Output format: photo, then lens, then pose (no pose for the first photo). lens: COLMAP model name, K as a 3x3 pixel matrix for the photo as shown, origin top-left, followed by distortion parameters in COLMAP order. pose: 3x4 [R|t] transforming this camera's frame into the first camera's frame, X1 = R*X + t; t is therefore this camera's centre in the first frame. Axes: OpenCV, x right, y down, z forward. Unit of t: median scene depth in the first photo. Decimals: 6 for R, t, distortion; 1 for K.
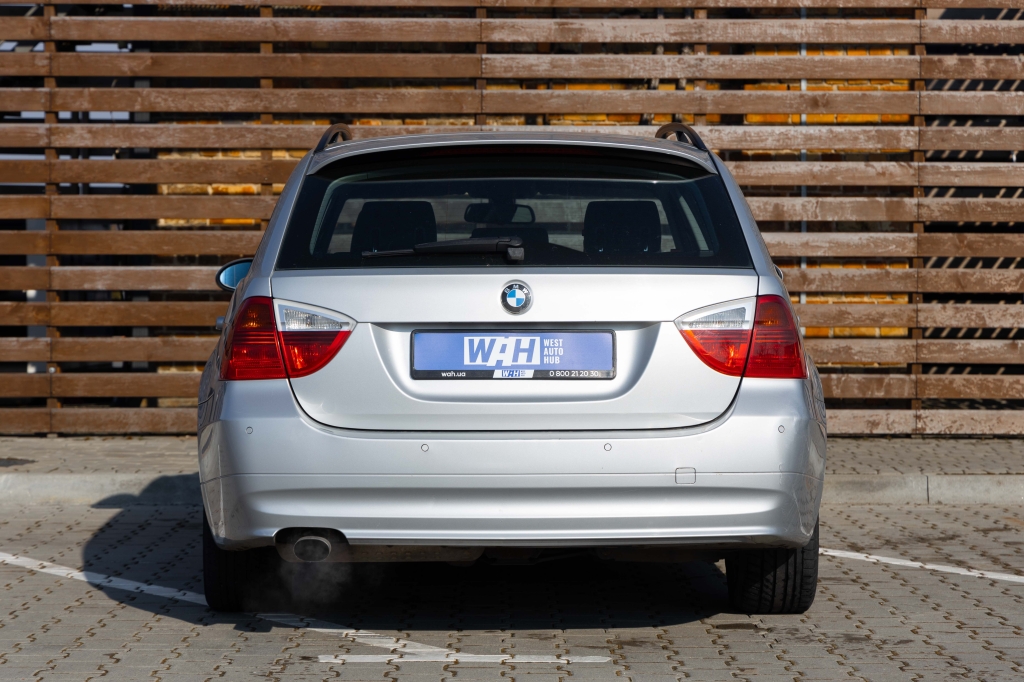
lens RADIAL K [[2691.8, 0, 512.0], [0, 2691.8, 341.0], [0, 0, 1]] dist [-0.002671, 0.620612]
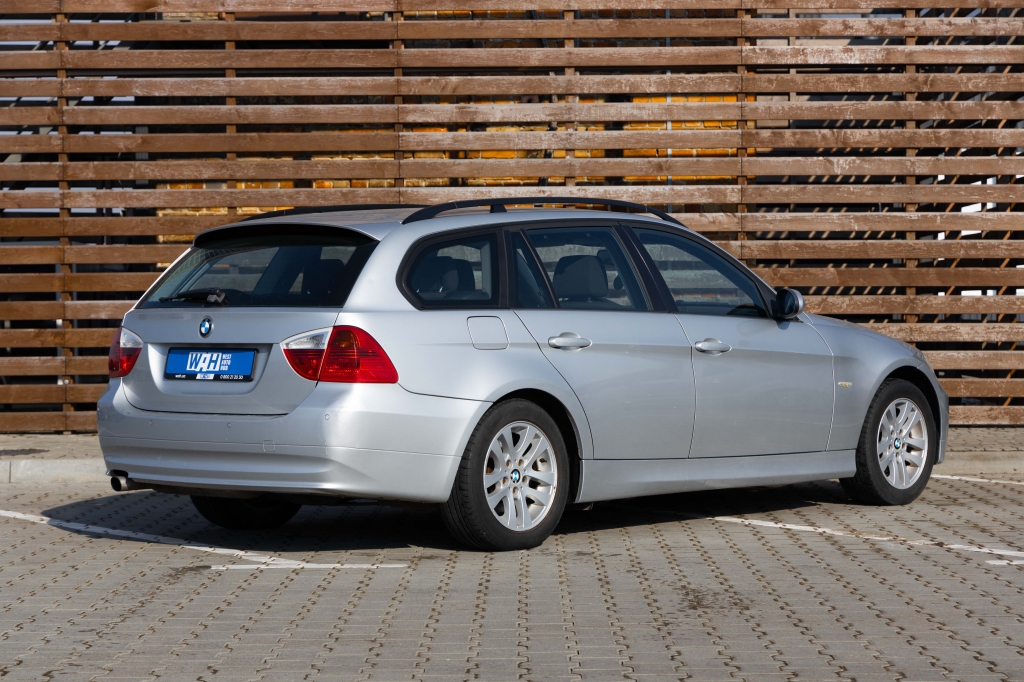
lens RADIAL K [[2497.8, 0, 509.8], [0, 2497.8, 350.2], [0, 0, 1]] dist [0.011655, 0.240200]
pose [[0.999888, -0.009424, -0.011653, 0.054360], [0.009382, 0.999949, -0.003644, 0.002066], [0.011686, 0.003535, 0.999925, -0.188019]]
